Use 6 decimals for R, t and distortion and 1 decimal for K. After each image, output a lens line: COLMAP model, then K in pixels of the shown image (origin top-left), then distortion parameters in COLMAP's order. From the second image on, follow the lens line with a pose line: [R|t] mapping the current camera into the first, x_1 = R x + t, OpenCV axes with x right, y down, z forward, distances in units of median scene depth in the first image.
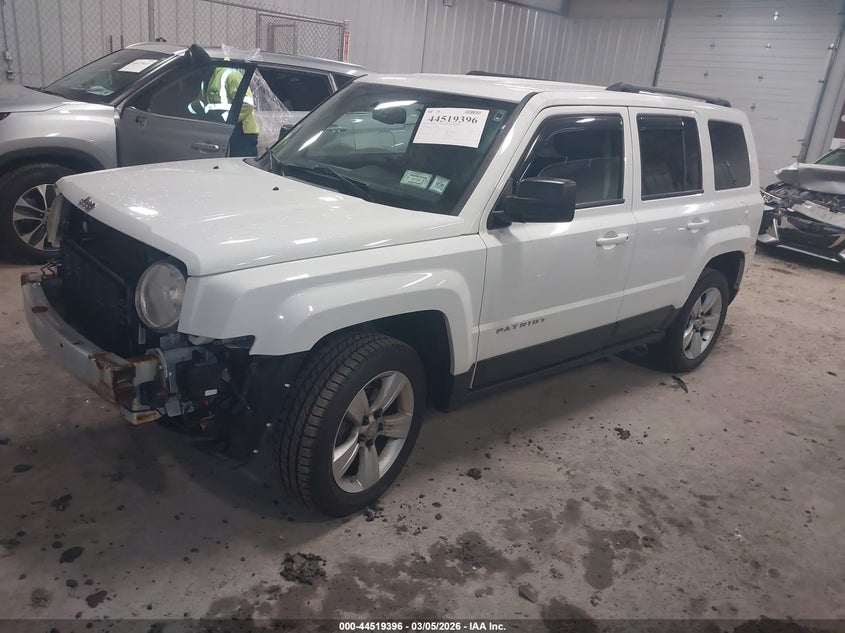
lens RADIAL K [[673.1, 0, 422.5], [0, 673.1, 316.5], [0, 0, 1]] dist [-0.000428, 0.004474]
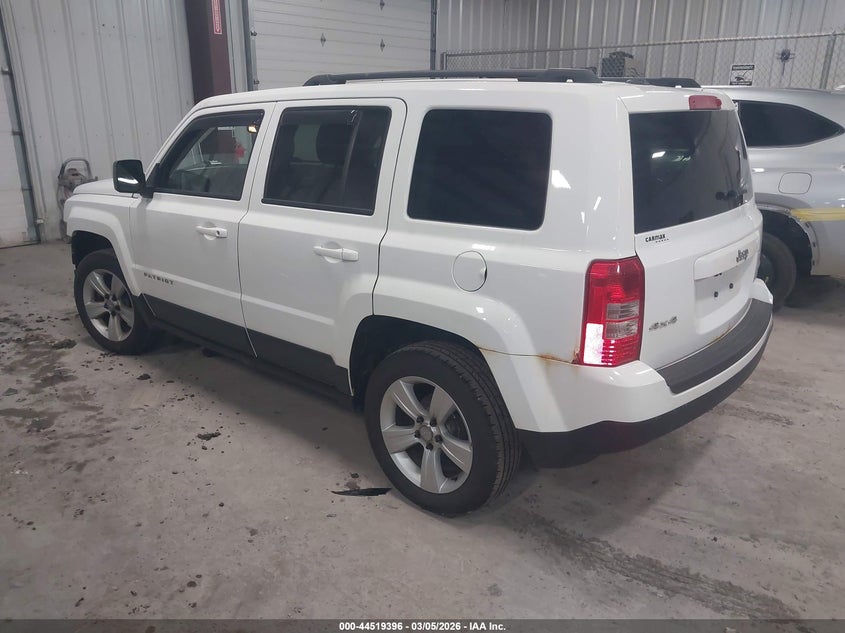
lens RADIAL K [[673.1, 0, 422.5], [0, 673.1, 316.5], [0, 0, 1]] dist [-0.000428, 0.004474]
pose [[0.112425, 0.197717, -0.973791, 1.524519], [-0.312200, 0.937405, 0.154285, -0.285074], [0.943341, 0.286672, 0.167114, 1.328104]]
